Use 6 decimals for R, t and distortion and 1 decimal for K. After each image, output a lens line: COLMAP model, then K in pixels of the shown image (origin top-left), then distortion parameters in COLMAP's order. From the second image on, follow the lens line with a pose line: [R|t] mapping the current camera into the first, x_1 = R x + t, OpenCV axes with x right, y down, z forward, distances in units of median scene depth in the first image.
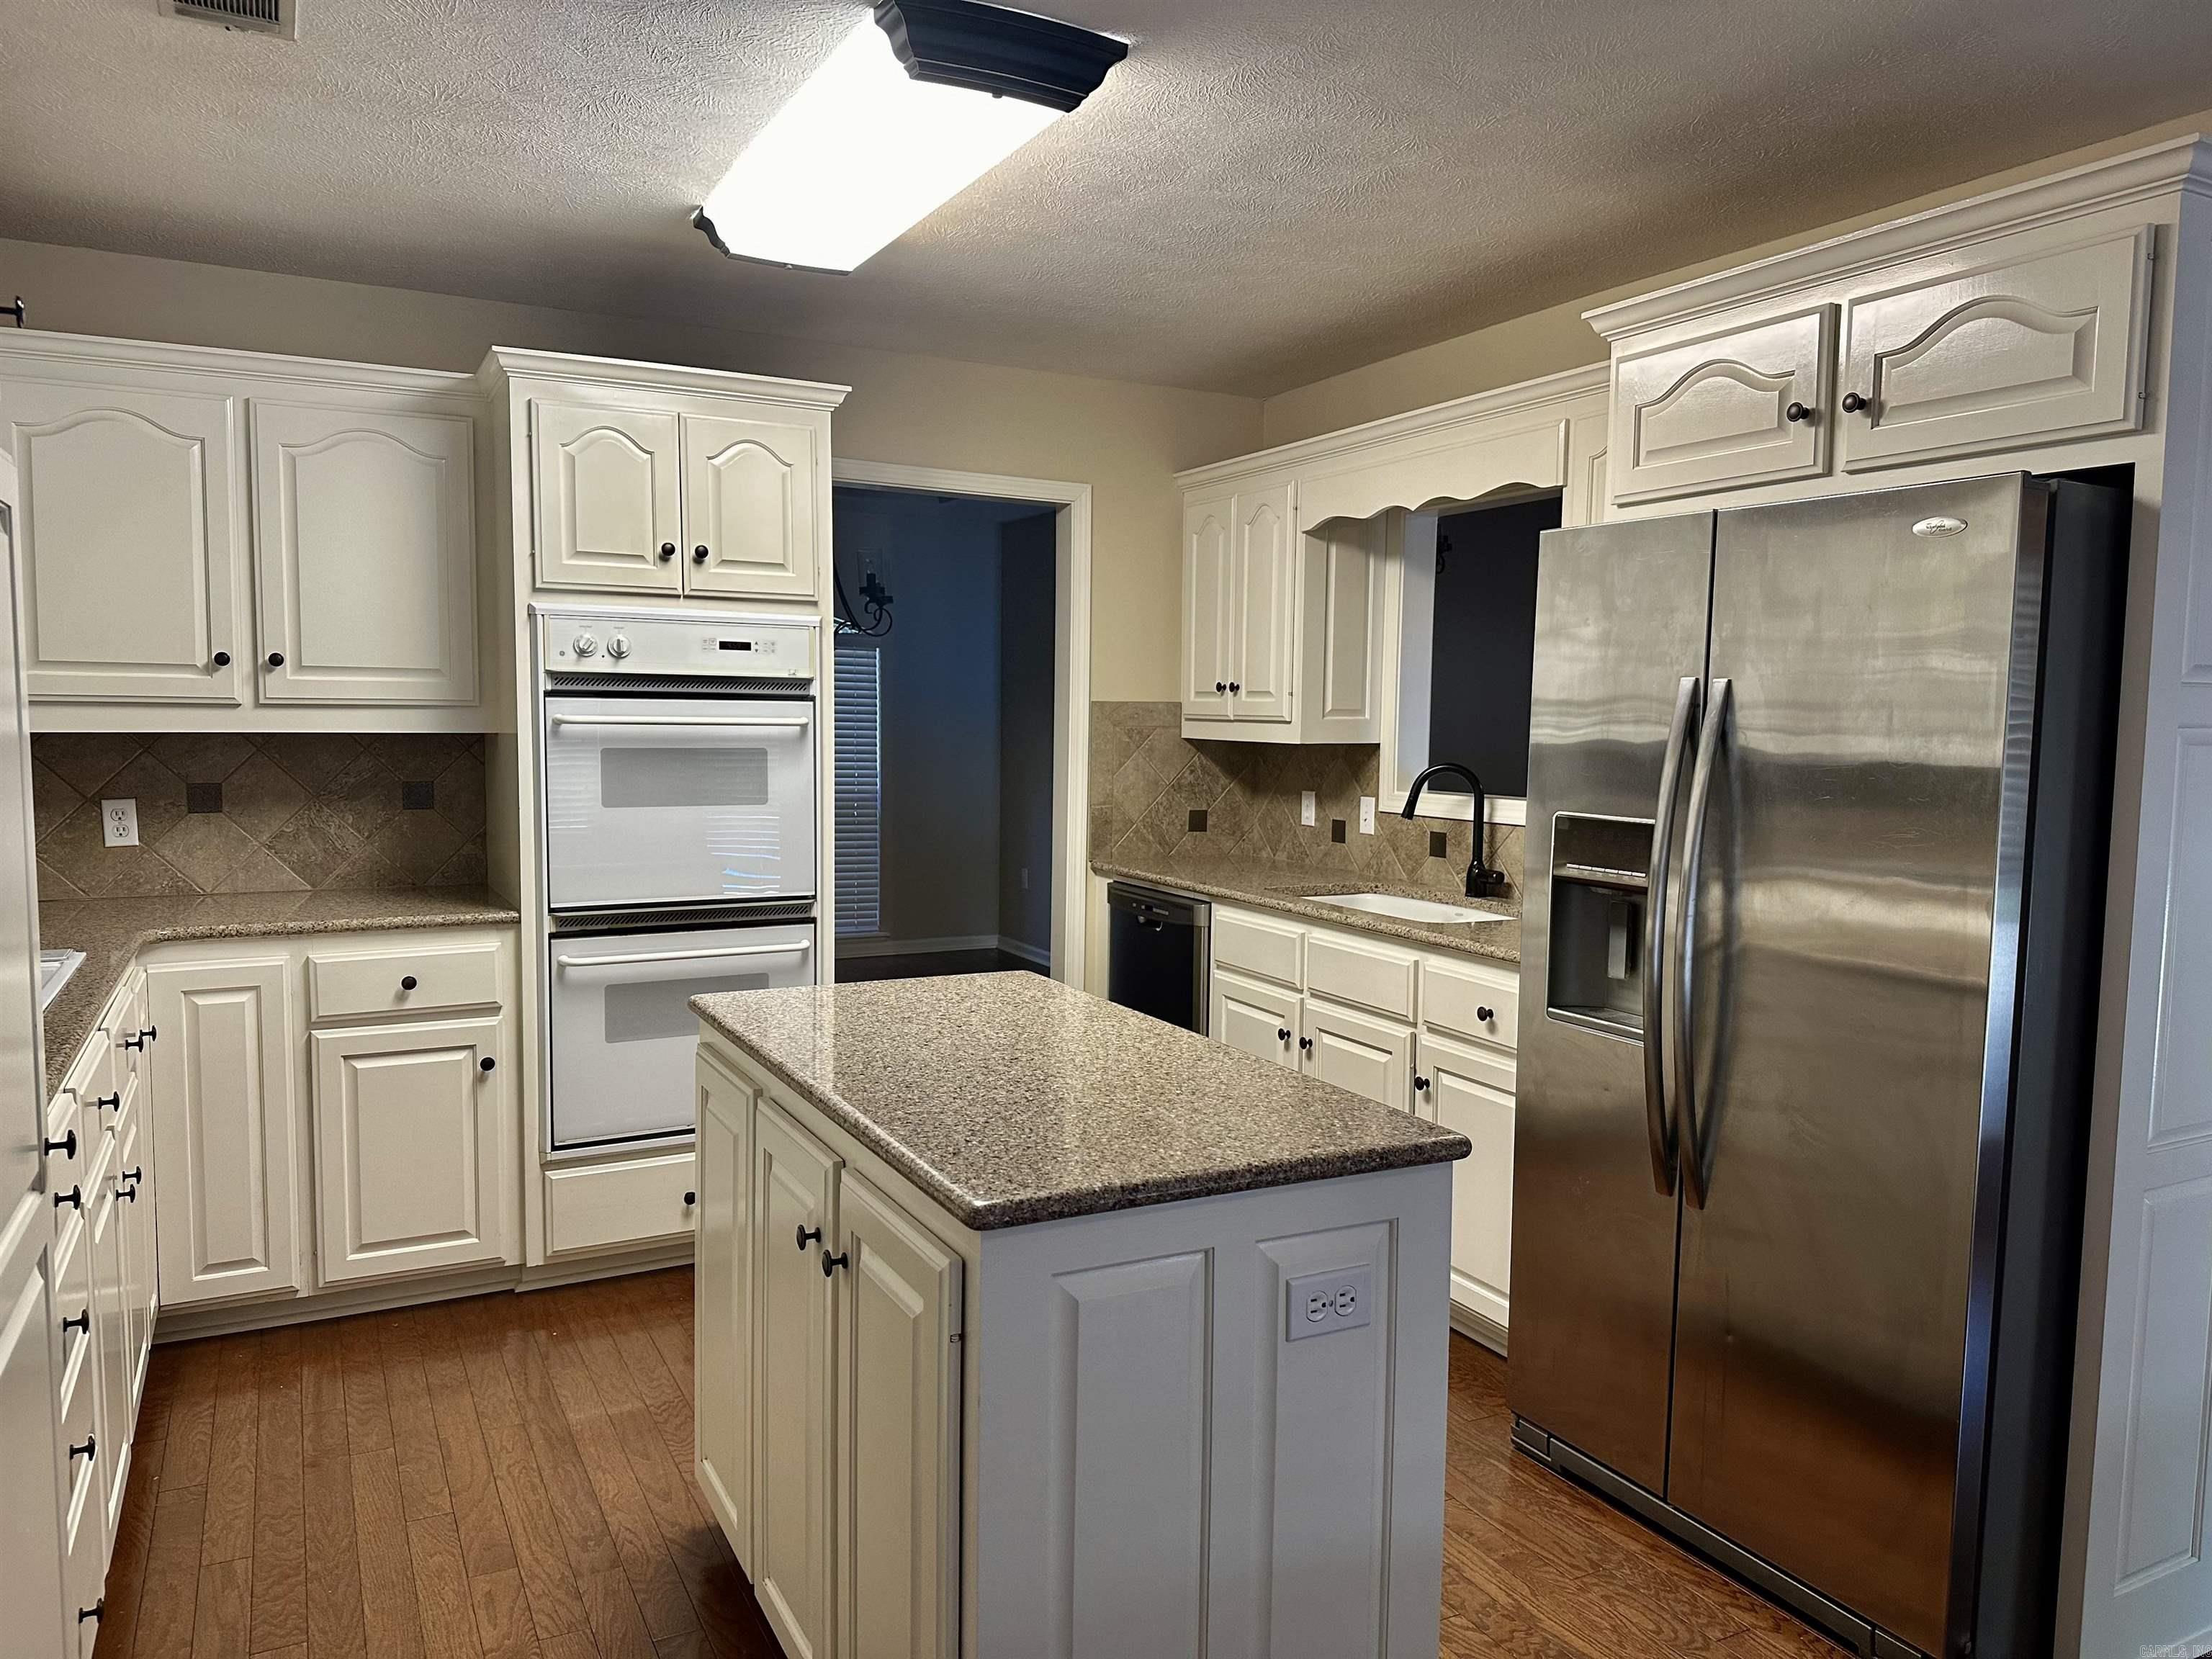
lens RADIAL K [[1557.6, 0, 1116.6], [0, 1557.6, 841.8], [0, 0, 1]] dist [0.106687, -0.139987]
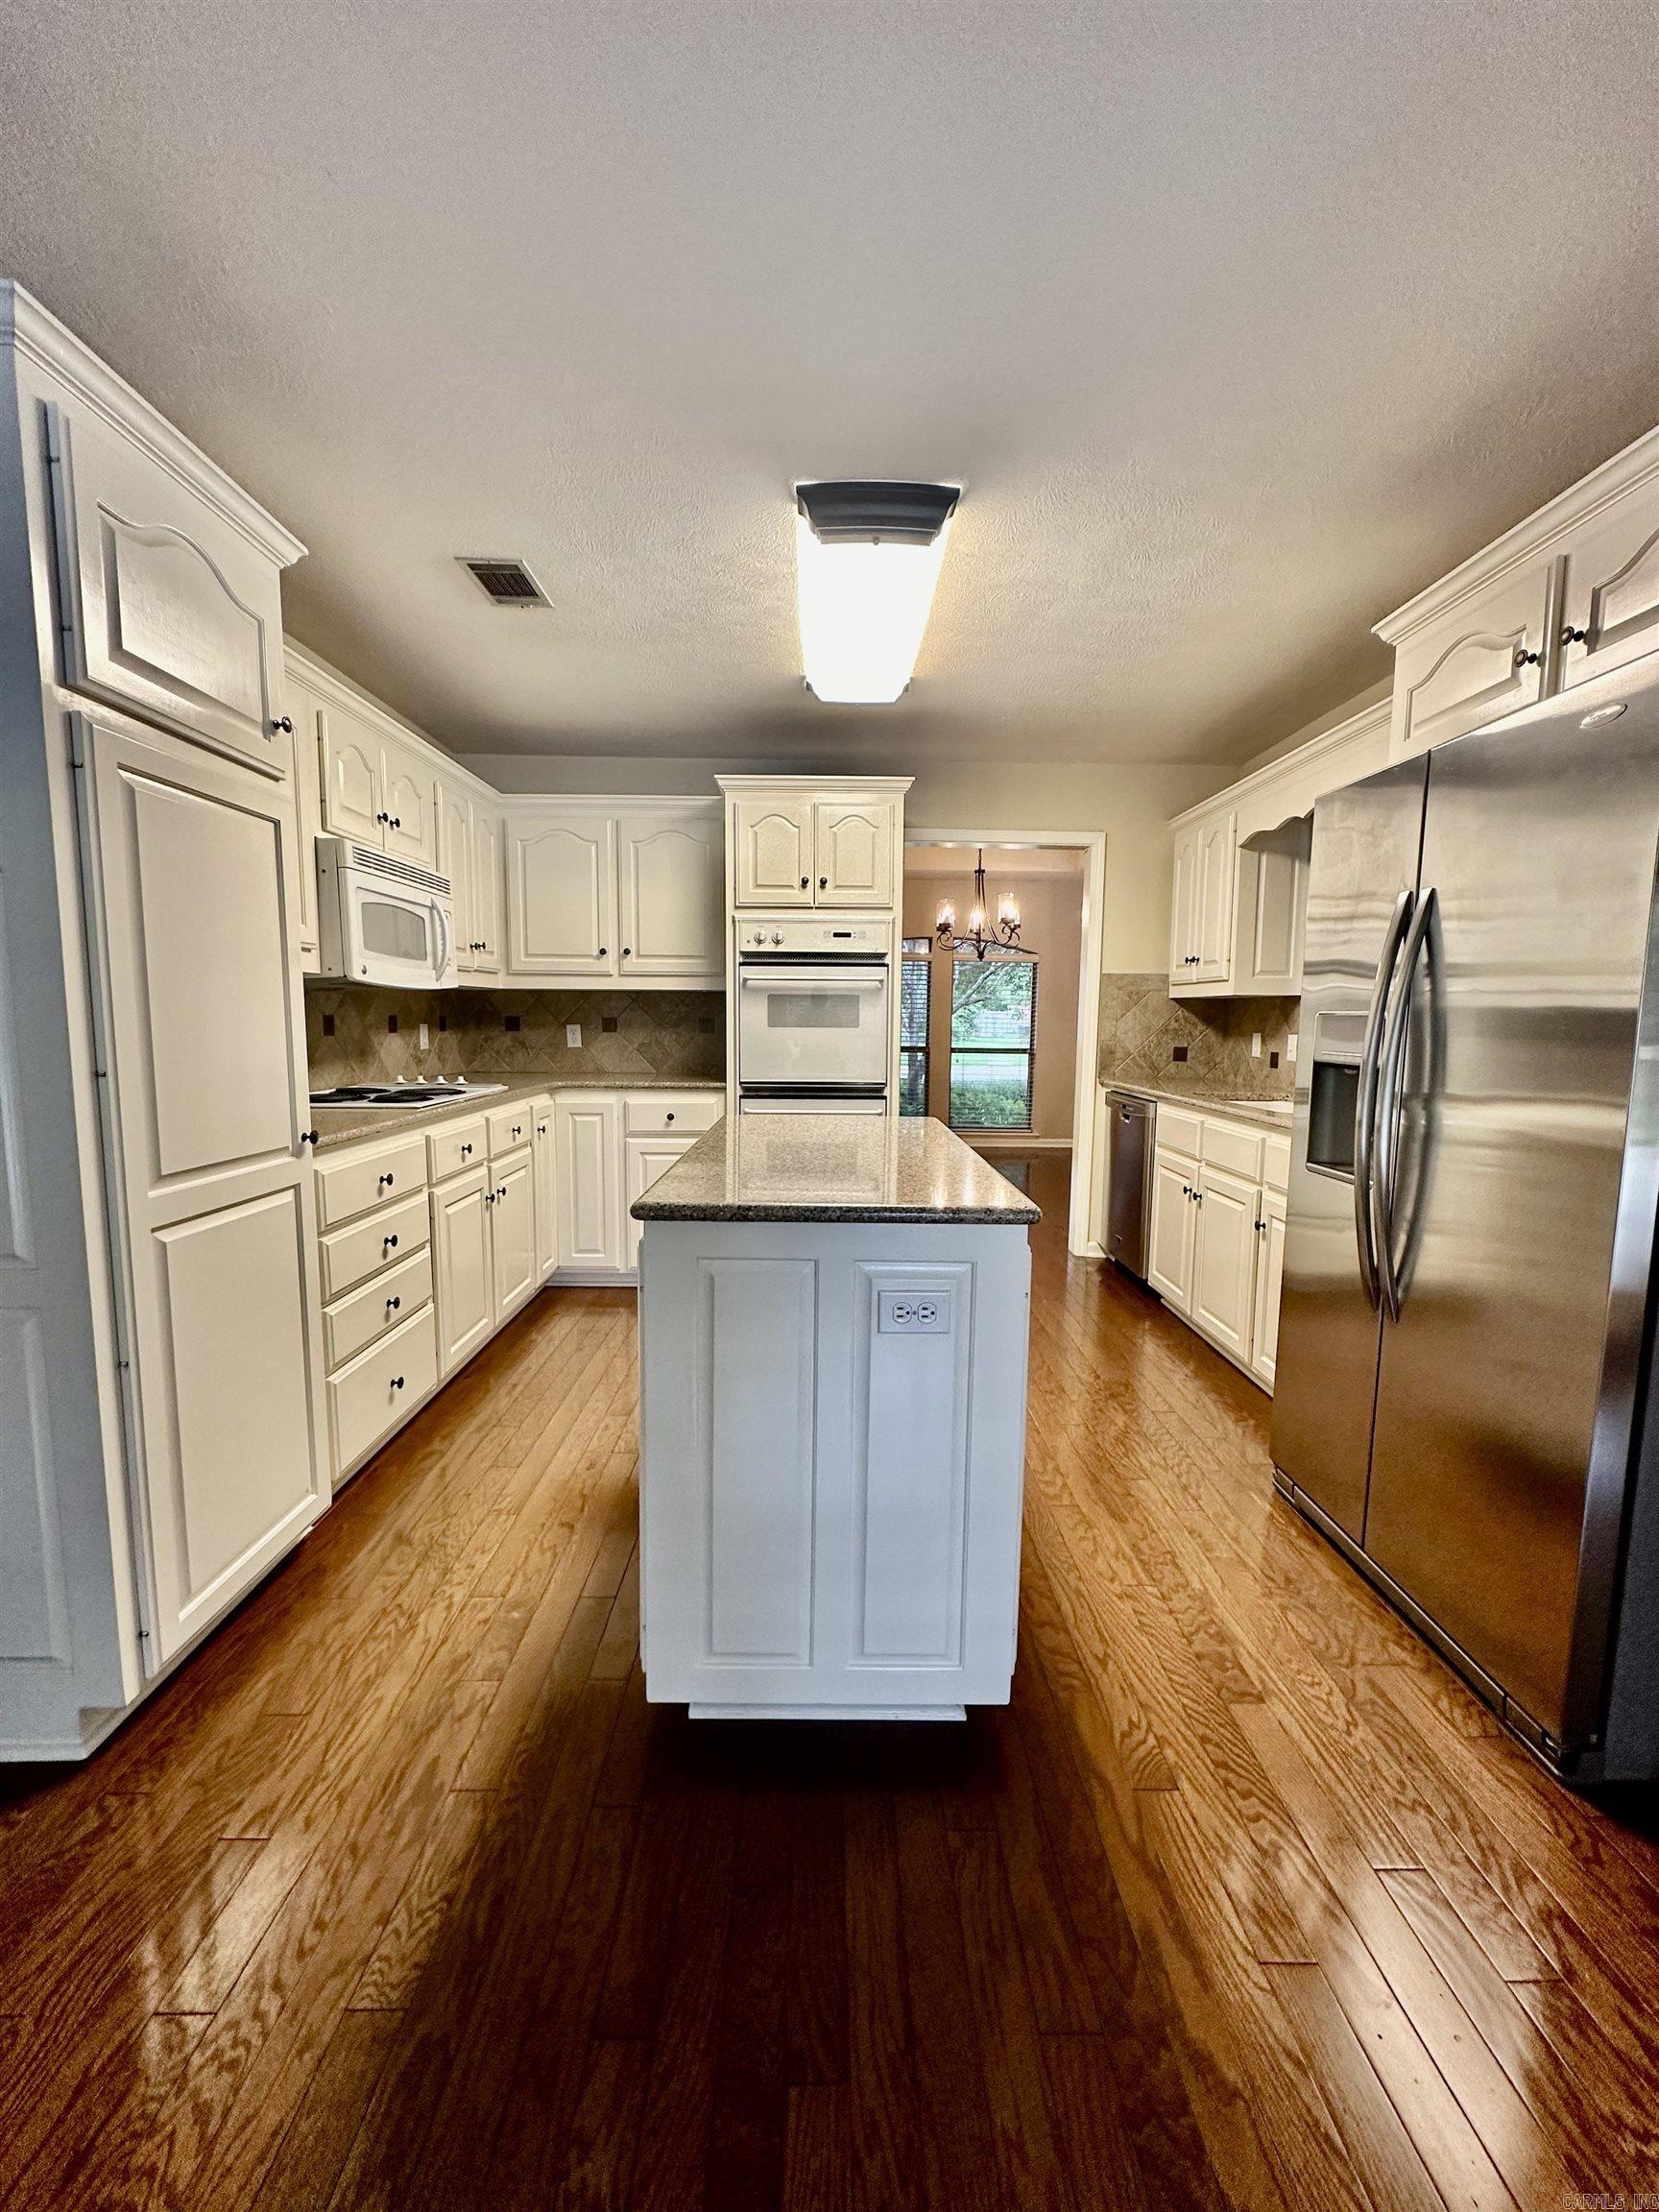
lens RADIAL K [[889.9, 0, 829.5], [0, 889.9, 1106.0], [0, 0, 1]] dist [-0.000599, -0.000081]
pose [[0.887505, 0.041384, -0.458936, 0.205644], [-0.037621, 0.999142, 0.017342, 0.047556], [0.459259, 0.001875, 0.888300, 0.127067]]
